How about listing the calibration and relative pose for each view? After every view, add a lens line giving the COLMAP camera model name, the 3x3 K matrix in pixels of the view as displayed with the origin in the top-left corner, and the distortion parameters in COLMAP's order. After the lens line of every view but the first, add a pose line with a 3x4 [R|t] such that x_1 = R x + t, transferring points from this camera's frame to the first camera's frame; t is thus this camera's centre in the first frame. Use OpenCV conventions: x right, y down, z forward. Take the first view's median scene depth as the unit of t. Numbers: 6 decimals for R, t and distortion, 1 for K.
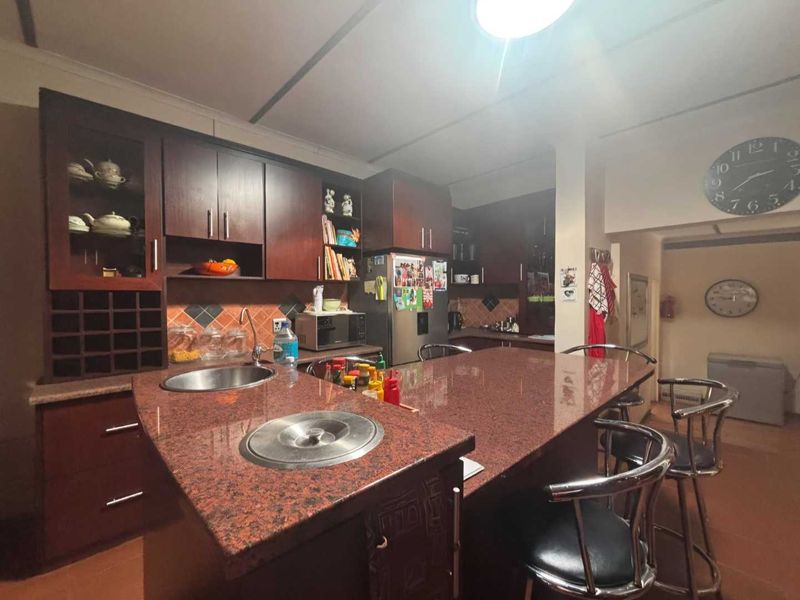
lens RADIAL K [[330.4, 0, 400.4], [0, 330.4, 302.2], [0, 0, 1]] dist [0.001863, 0.000357]
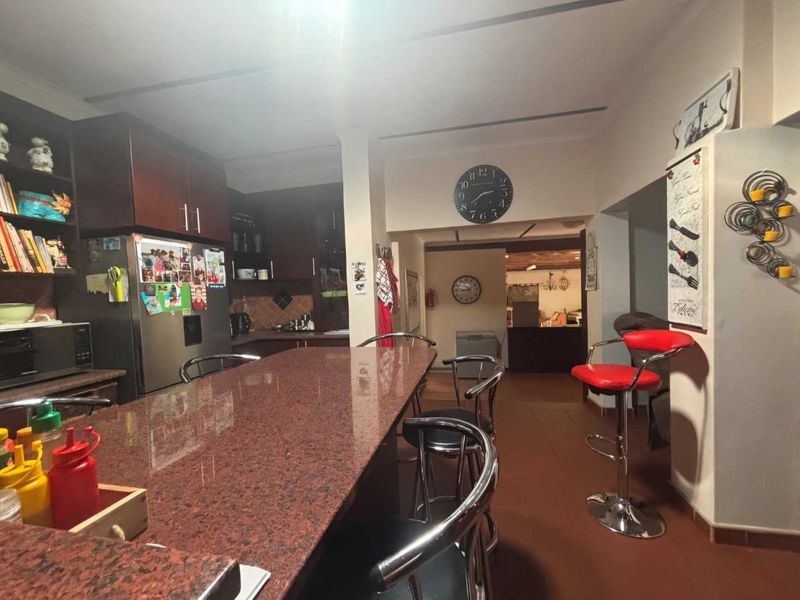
lens RADIAL K [[330.4, 0, 400.4], [0, 330.4, 302.2], [0, 0, 1]] dist [0.001863, 0.000357]
pose [[0.822041, -0.046381, 0.567536, 0.031292], [0.044847, 0.998855, 0.016673, 0.008737], [-0.567659, 0.011746, 0.823180, 0.092673]]
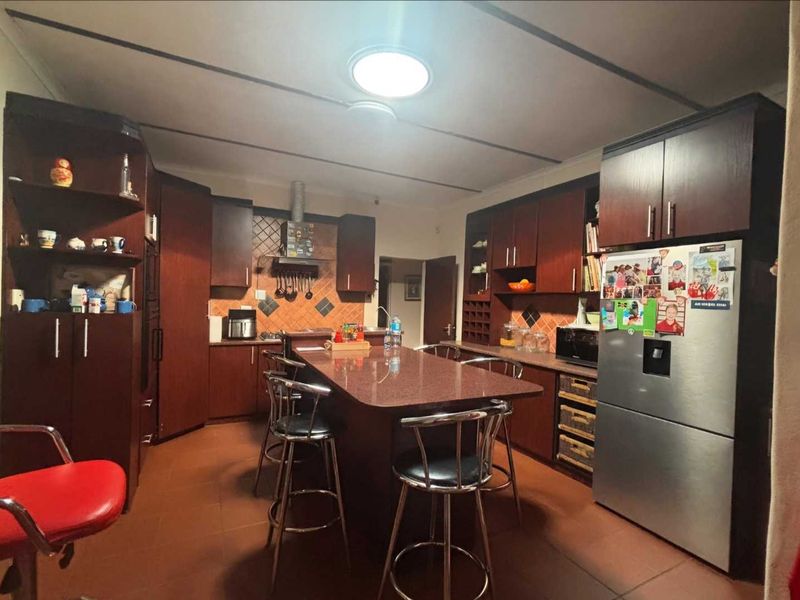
lens RADIAL K [[330.4, 0, 400.4], [0, 330.4, 302.2], [0, 0, 1]] dist [0.001863, 0.000357]
pose [[-0.247371, 0.007369, -0.968893, 0.785969], [-0.042085, 0.998946, 0.018342, -0.030174], [0.968006, 0.045313, -0.246800, 0.683702]]
